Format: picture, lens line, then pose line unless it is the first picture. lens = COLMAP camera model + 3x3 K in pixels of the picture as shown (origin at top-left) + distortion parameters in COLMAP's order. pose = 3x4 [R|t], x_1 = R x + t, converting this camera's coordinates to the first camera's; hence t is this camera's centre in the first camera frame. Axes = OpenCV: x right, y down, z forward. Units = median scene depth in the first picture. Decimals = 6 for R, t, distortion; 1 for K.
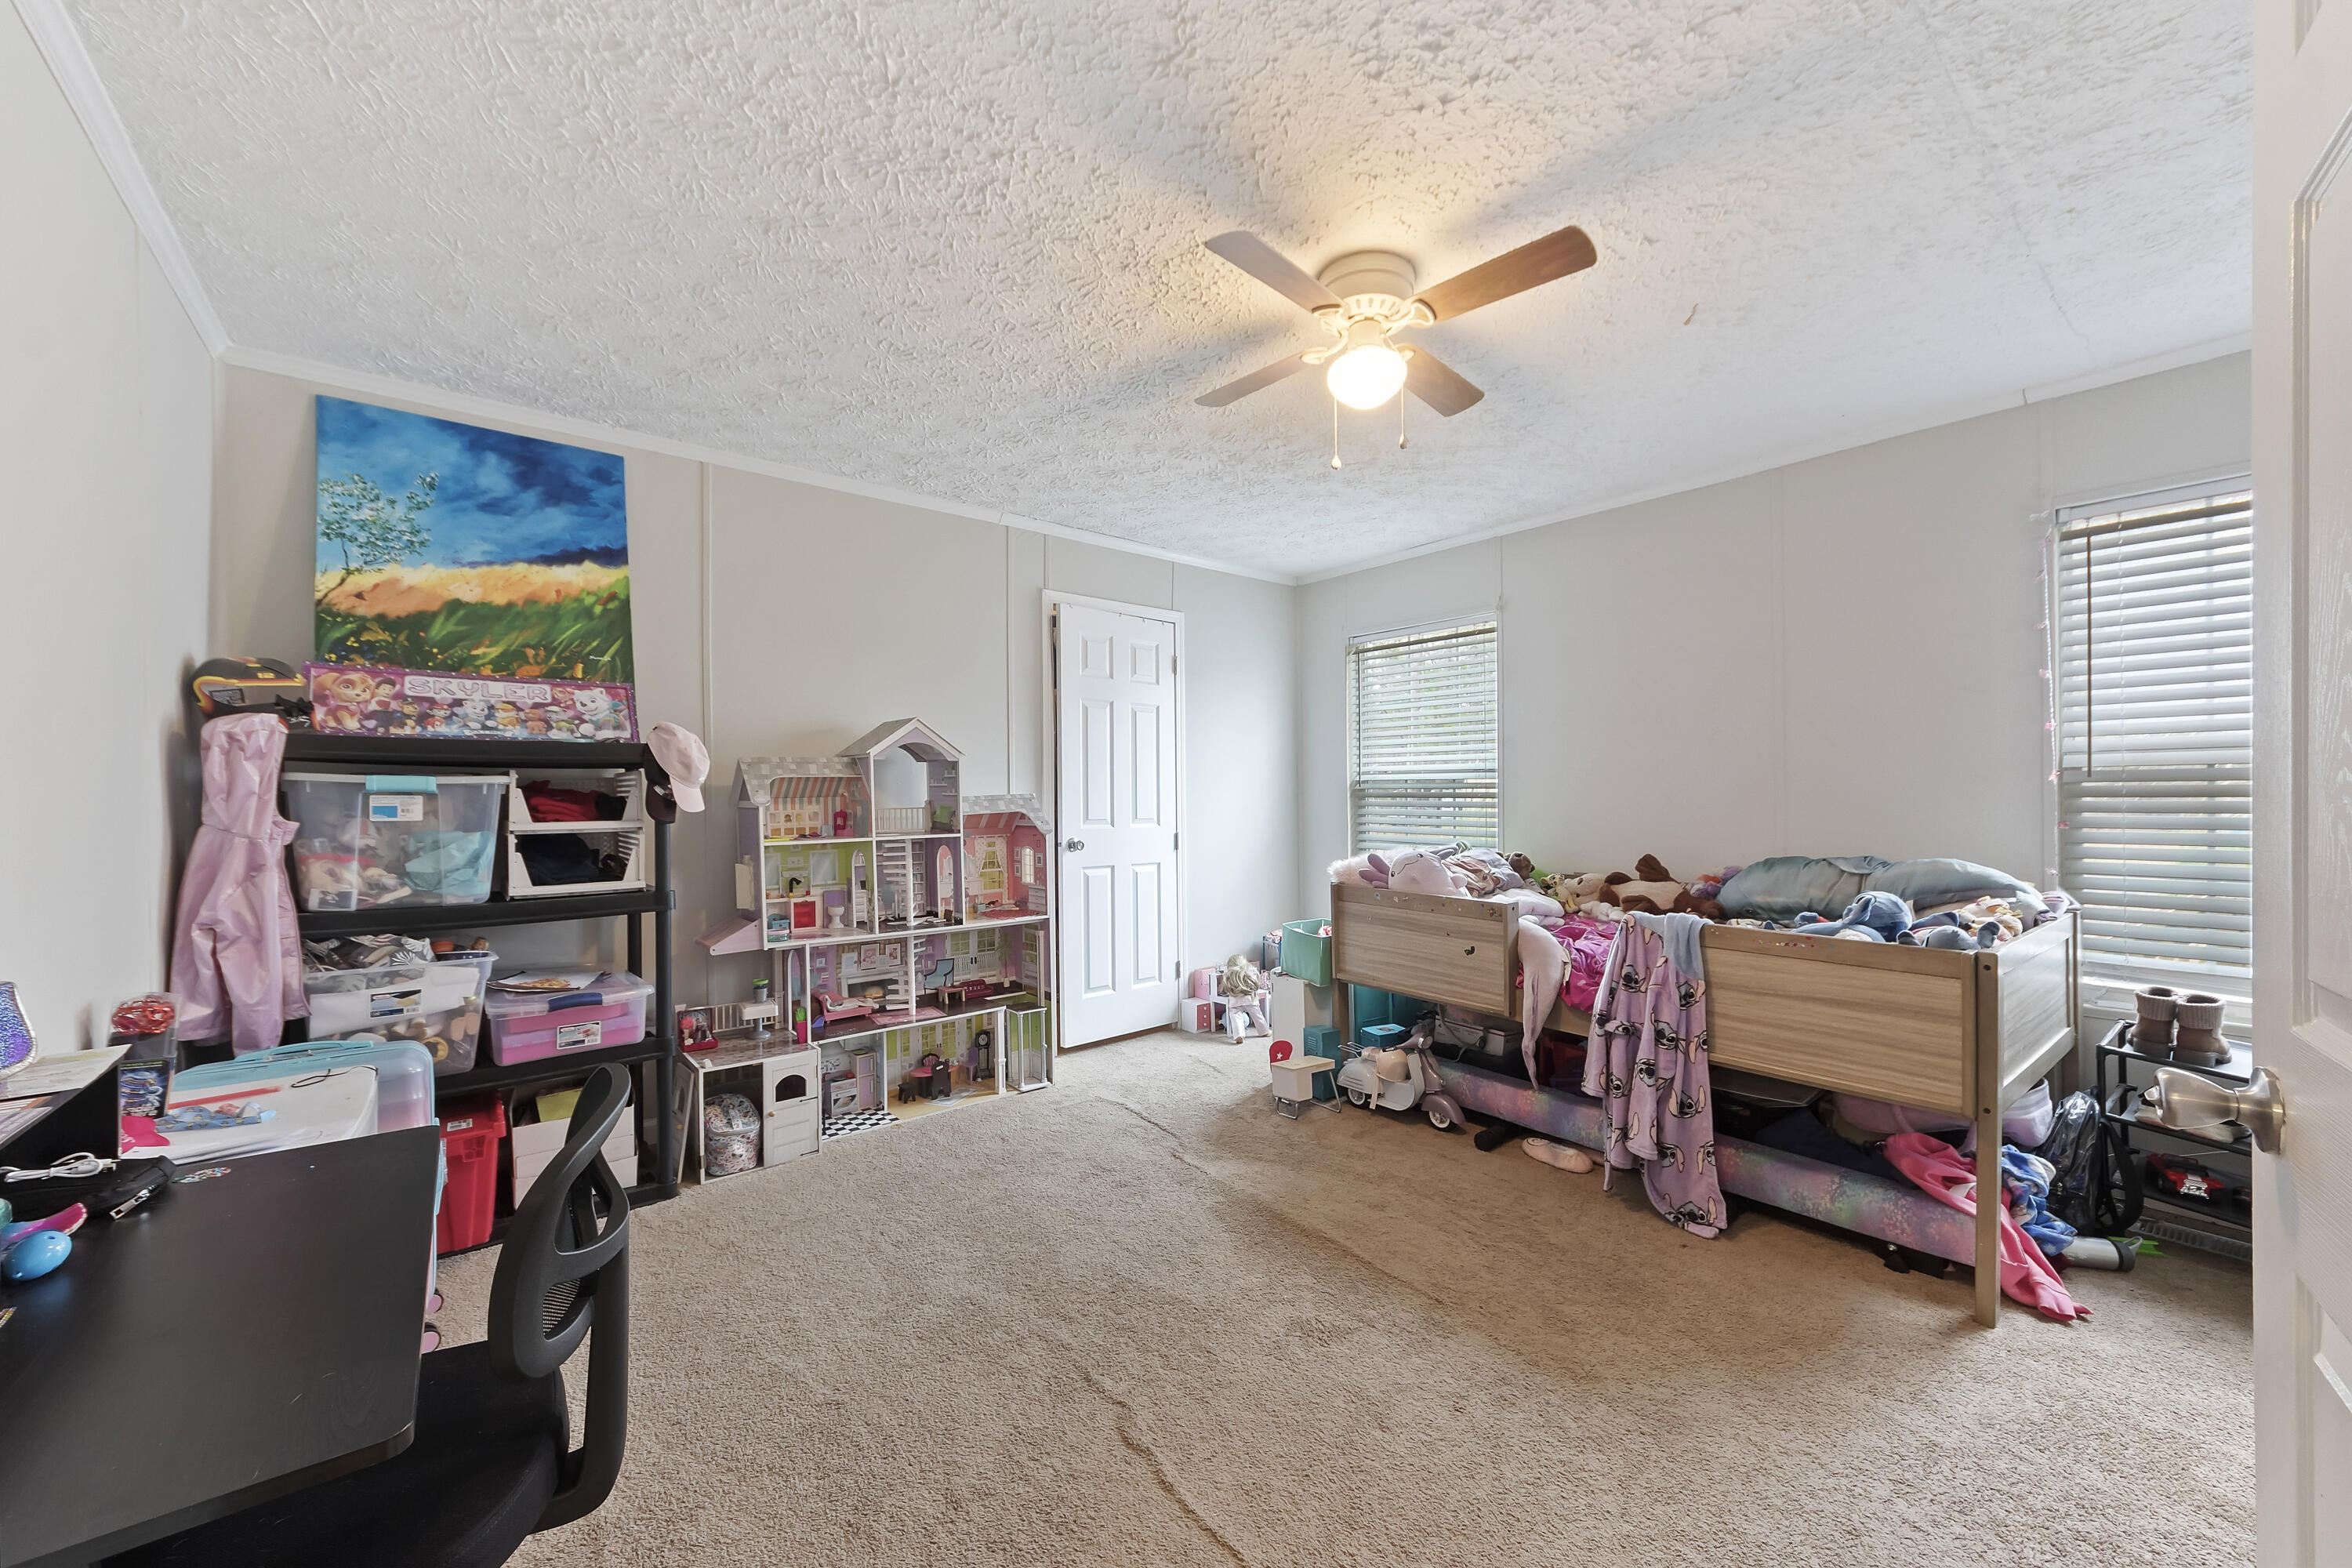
lens RADIAL K [[904.3, 0, 1190.4], [0, 904.3, 787.7], [0, 0, 1]] dist [0.002319, -0.002377]
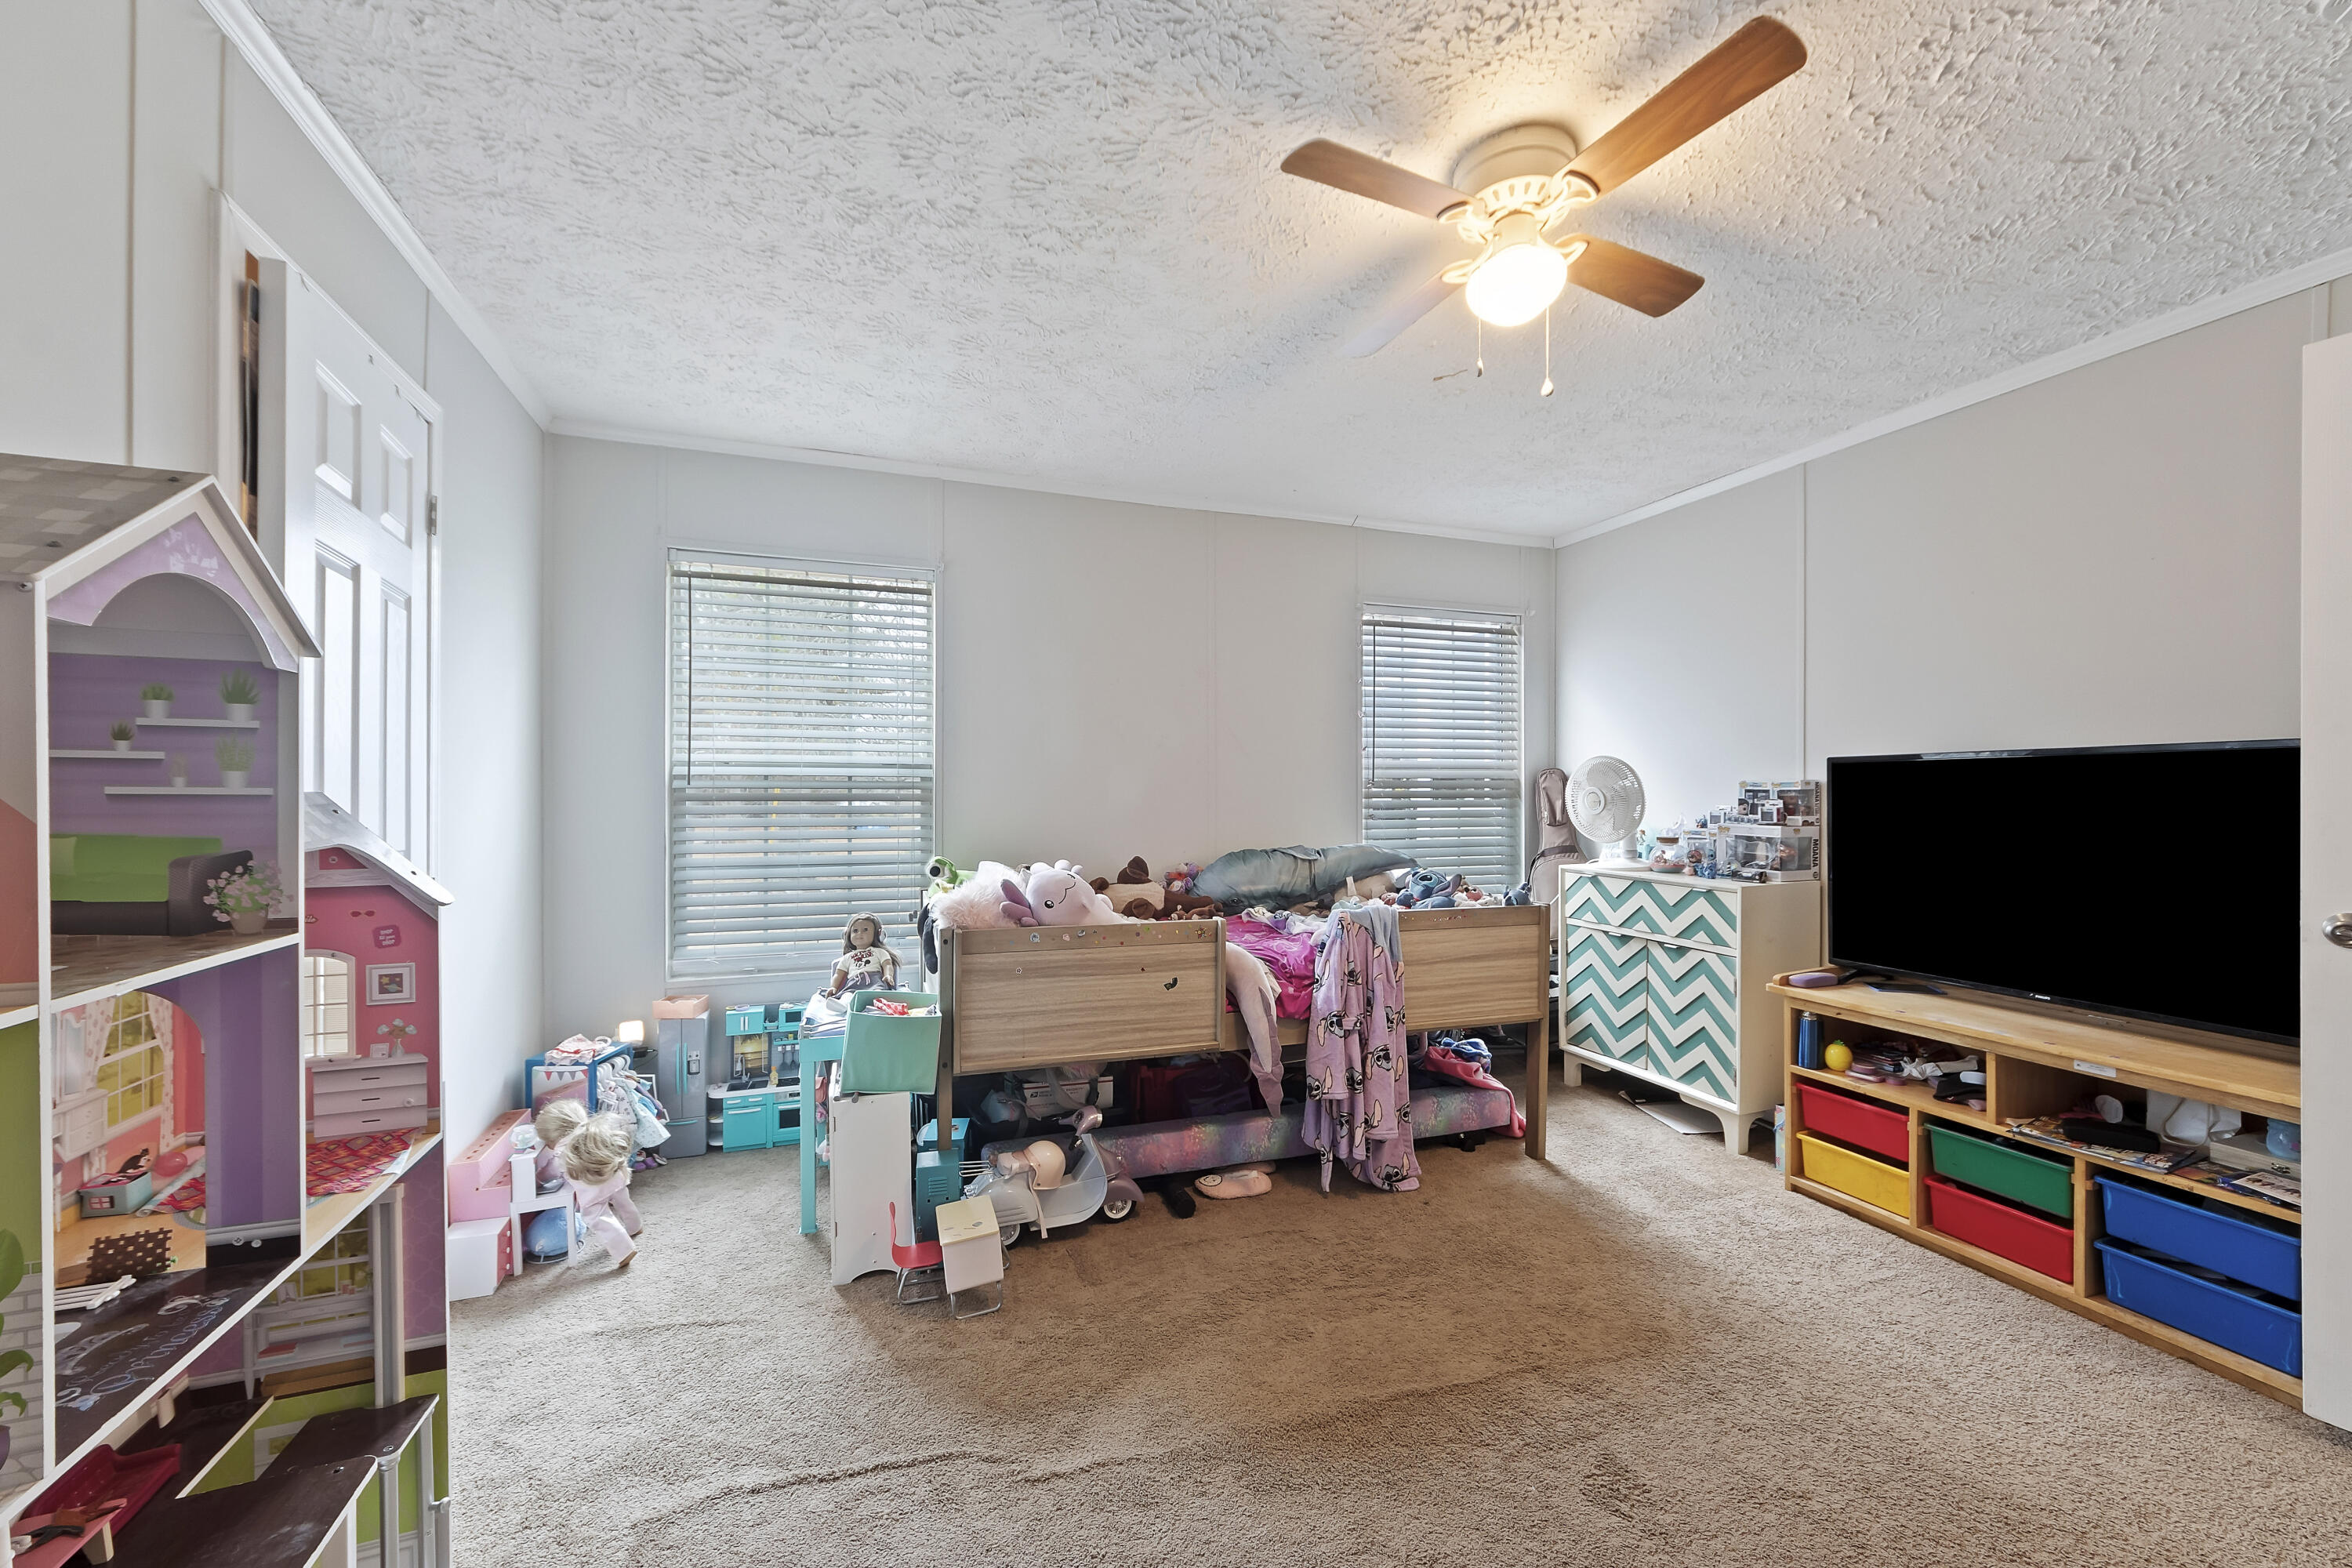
lens RADIAL K [[904.3, 0, 1176.4], [0, 904.3, 783.0], [0, 0, 1]] dist [0.002319, -0.002377]
pose [[0.333399, 0.014867, 0.942669, -0.503912], [-0.005624, 0.999889, -0.013781, 0.007448], [-0.942769, -0.000707, 0.333446, 0.762547]]
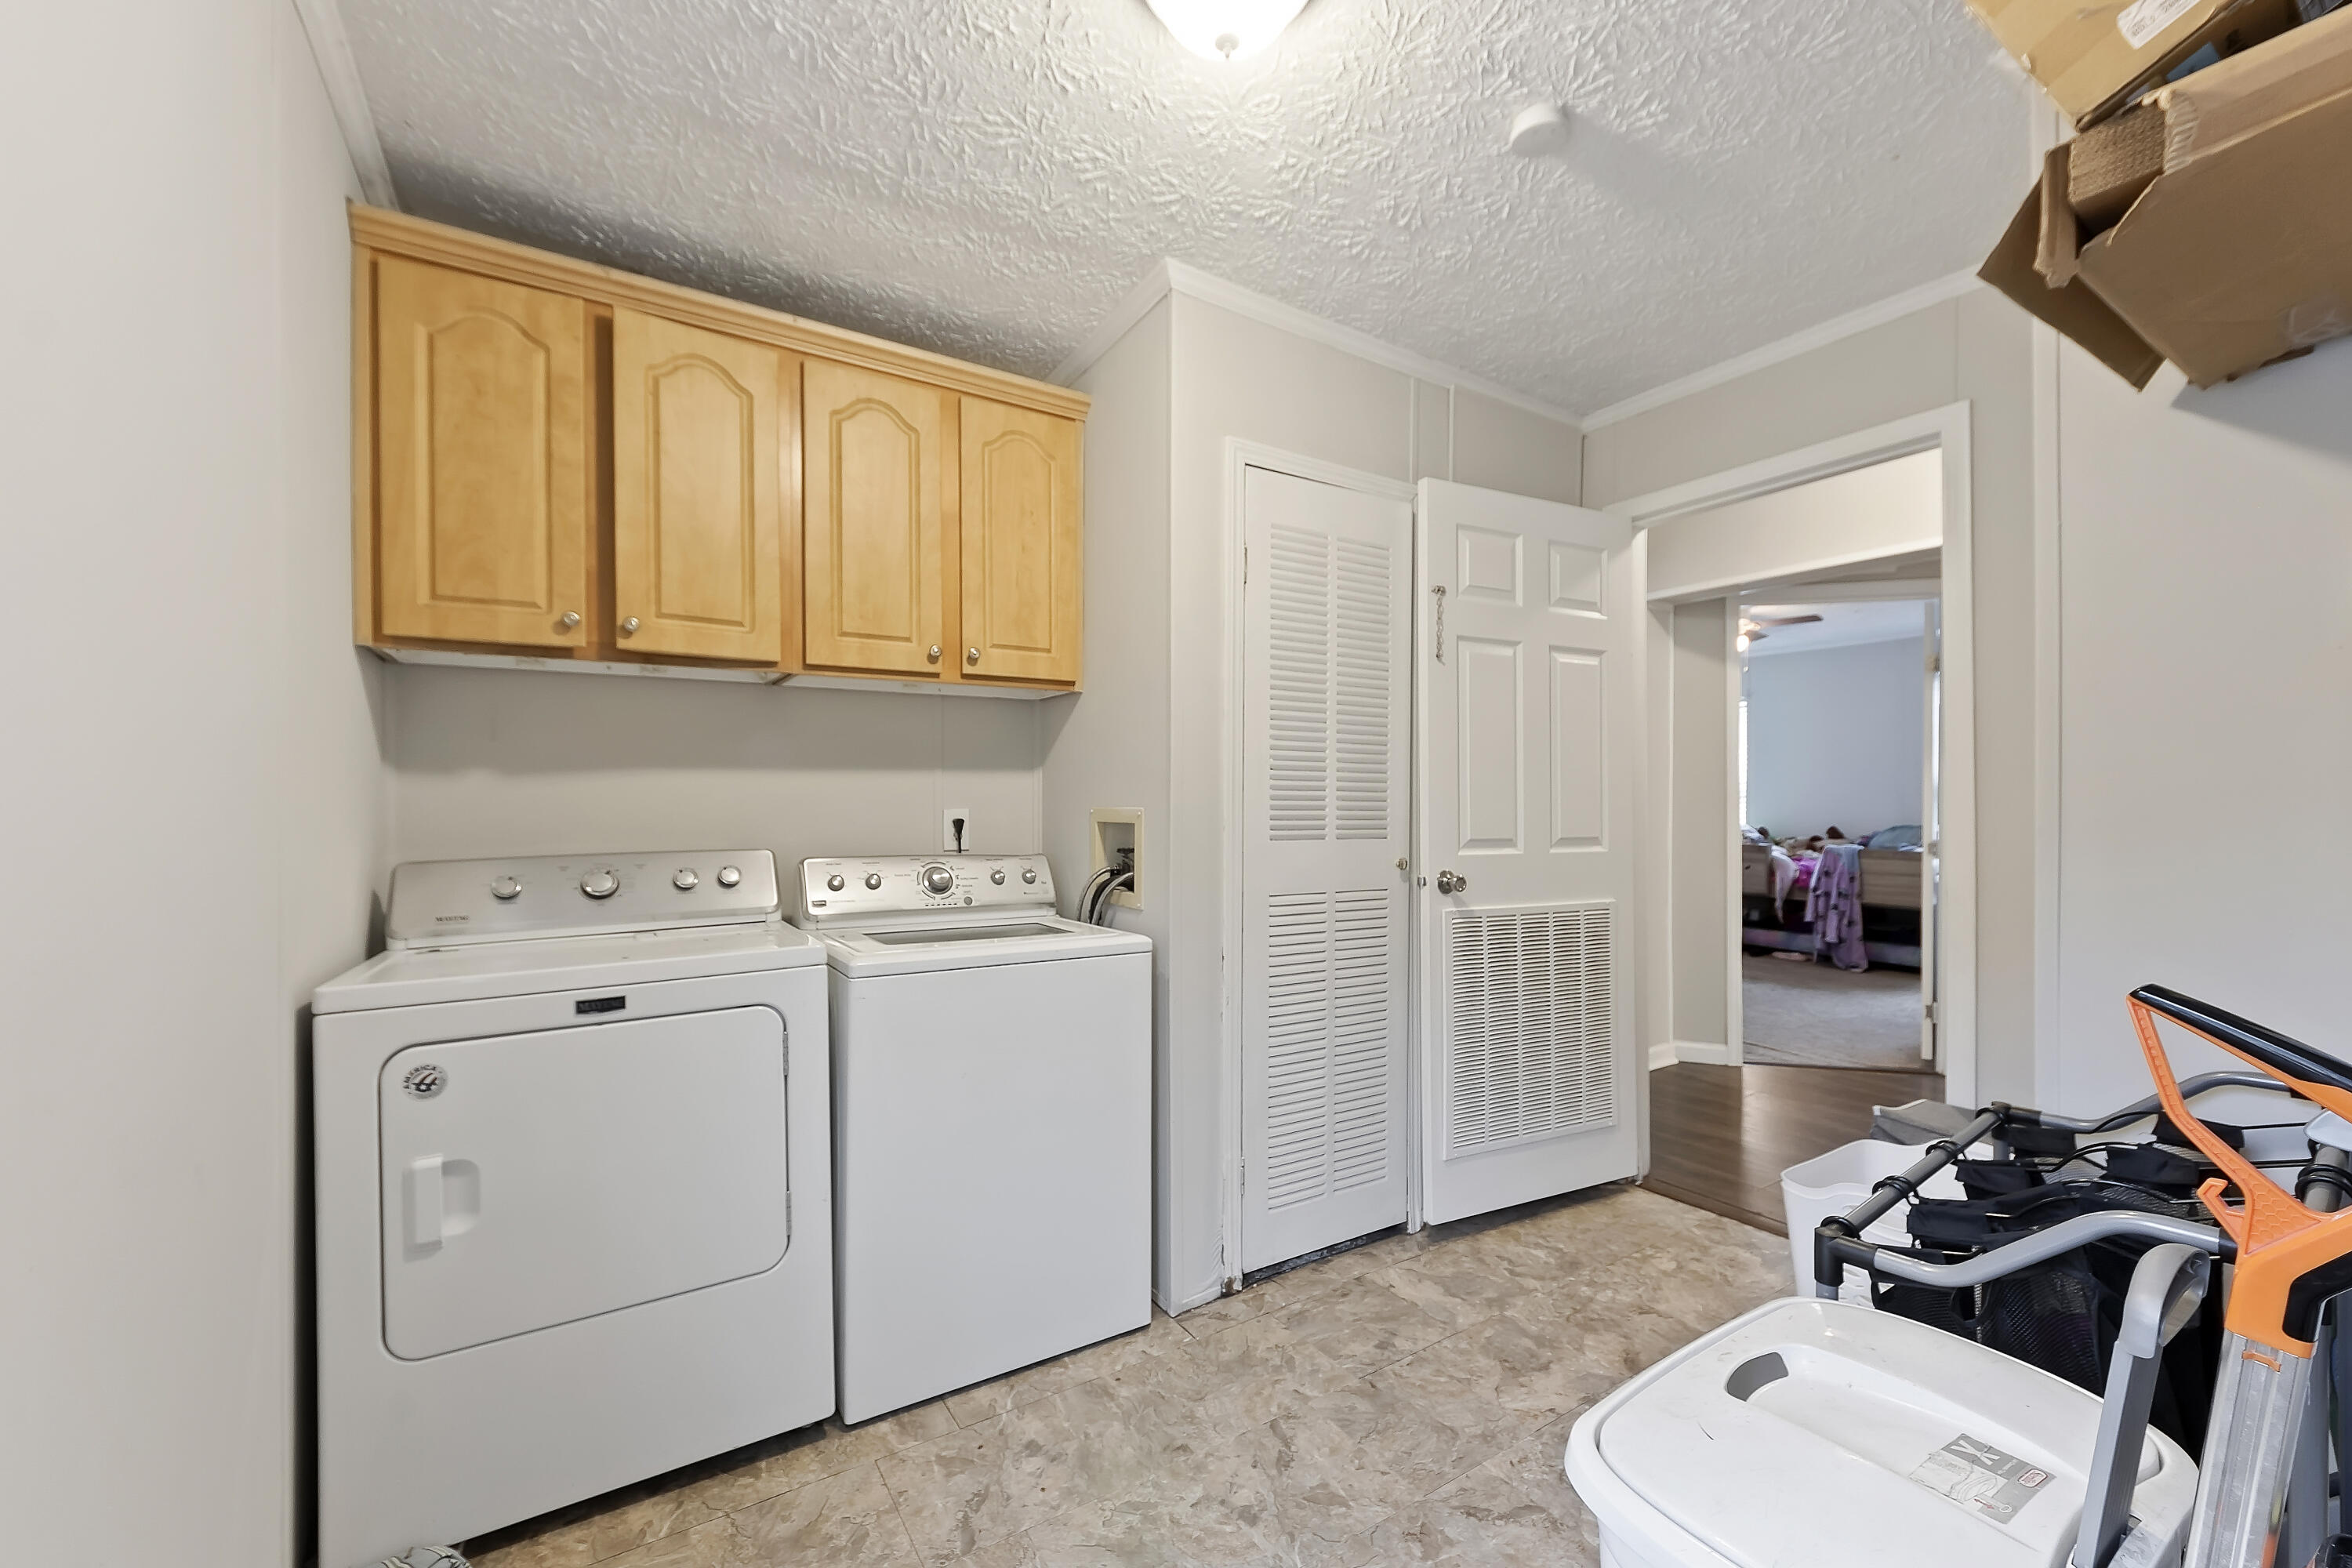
lens RADIAL K [[904.3, 0, 1182.2], [0, 904.3, 803.8], [0, 0, 1]] dist [0.002319, -0.002377]
pose [[0.991239, 0.002500, -0.132057, -0.843011], [-0.000089, 0.999833, 0.018258, -0.021150], [0.132080, -0.018086, 0.991074, -1.515441]]
